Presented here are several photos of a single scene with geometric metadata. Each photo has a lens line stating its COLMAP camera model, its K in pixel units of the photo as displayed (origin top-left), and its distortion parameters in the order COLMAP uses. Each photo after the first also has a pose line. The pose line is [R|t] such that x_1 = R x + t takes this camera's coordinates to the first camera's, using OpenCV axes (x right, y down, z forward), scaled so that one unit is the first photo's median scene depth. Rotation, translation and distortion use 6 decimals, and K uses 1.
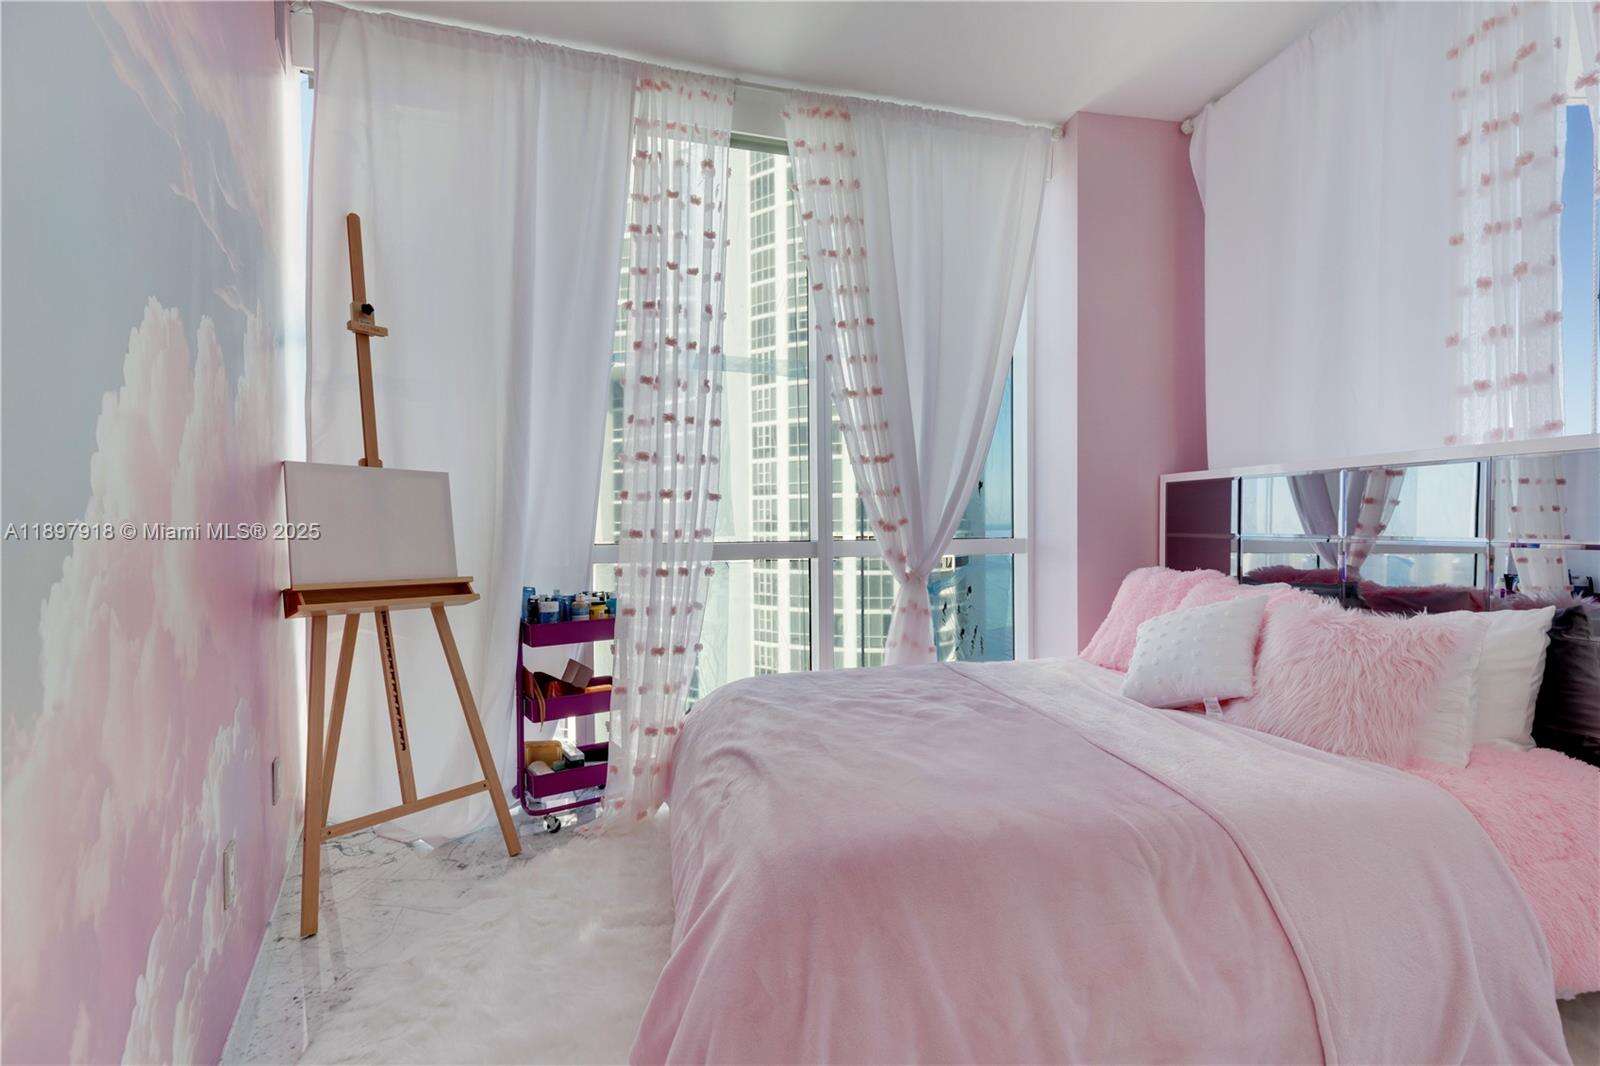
lens RADIAL K [[708.3, 0, 800.0], [0, 708.3, 533.0], [0, 0, 1]] dist [0.002576, -0.001545]
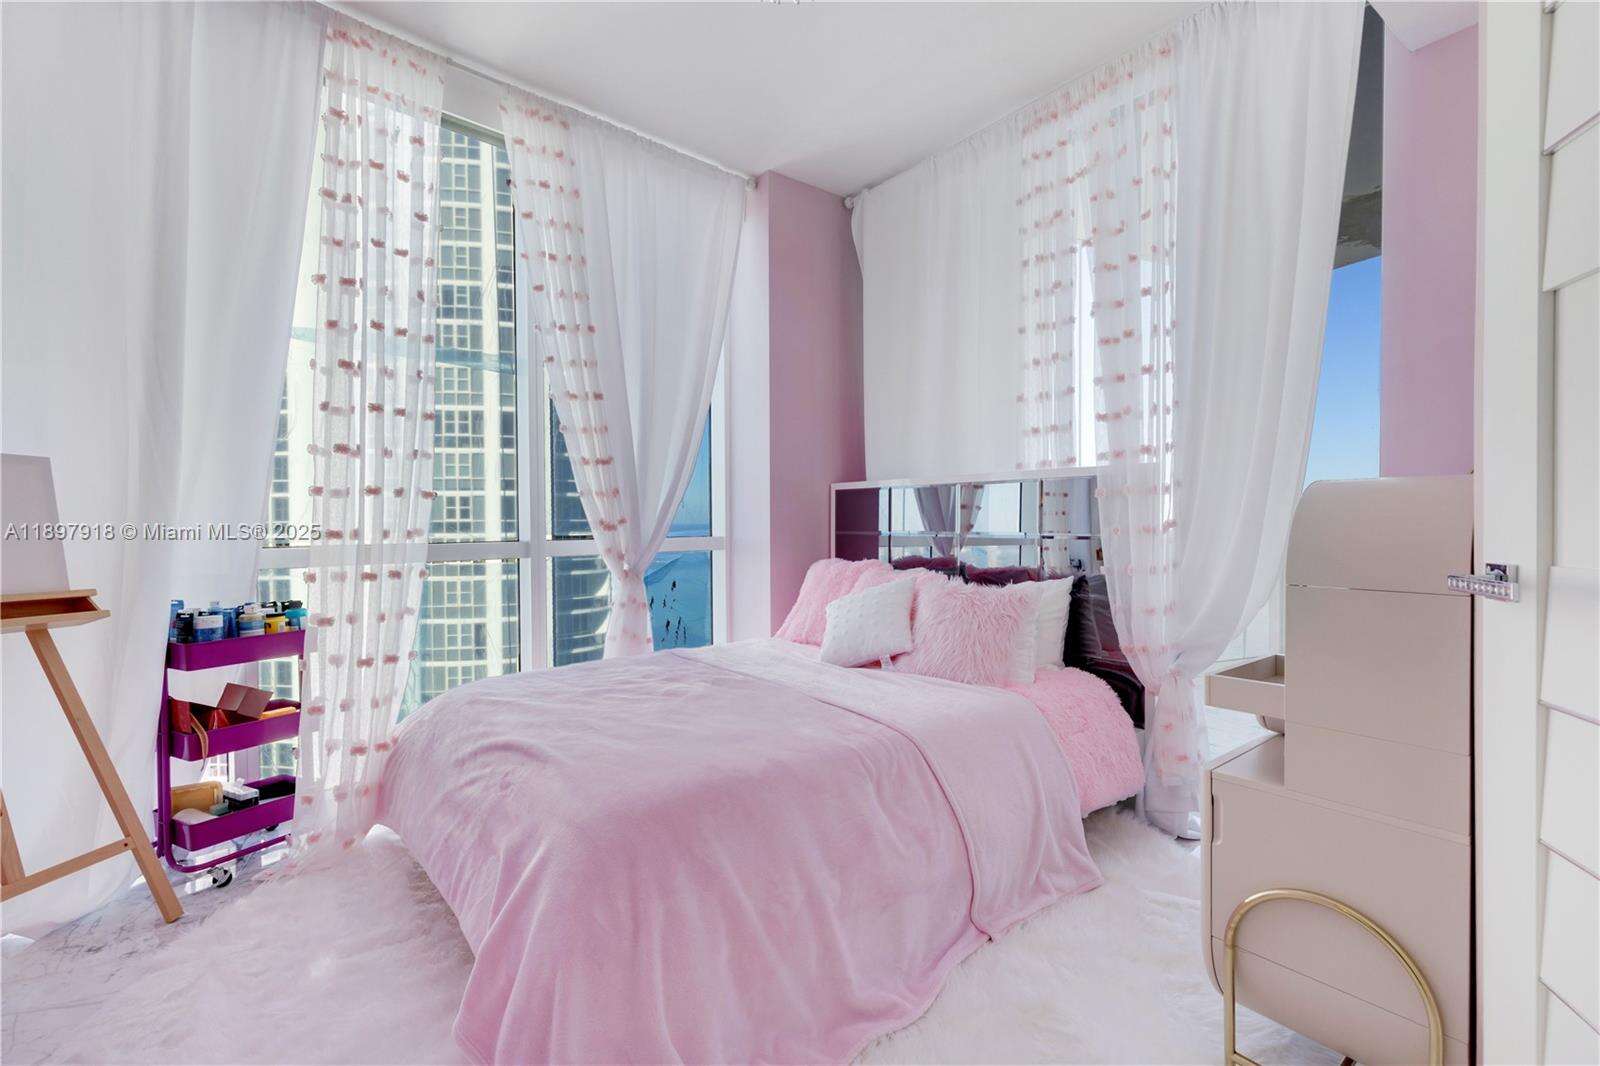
lens RADIAL K [[708.3, 0, 800.0], [0, 708.3, 533.0], [0, 0, 1]] dist [0.002576, -0.001545]
pose [[0.889384, -0.005843, 0.457123, -0.116231], [0.005860, 0.999982, 0.001381, 0.001808], [-0.457123, 0.001450, 0.889402, -0.071087]]
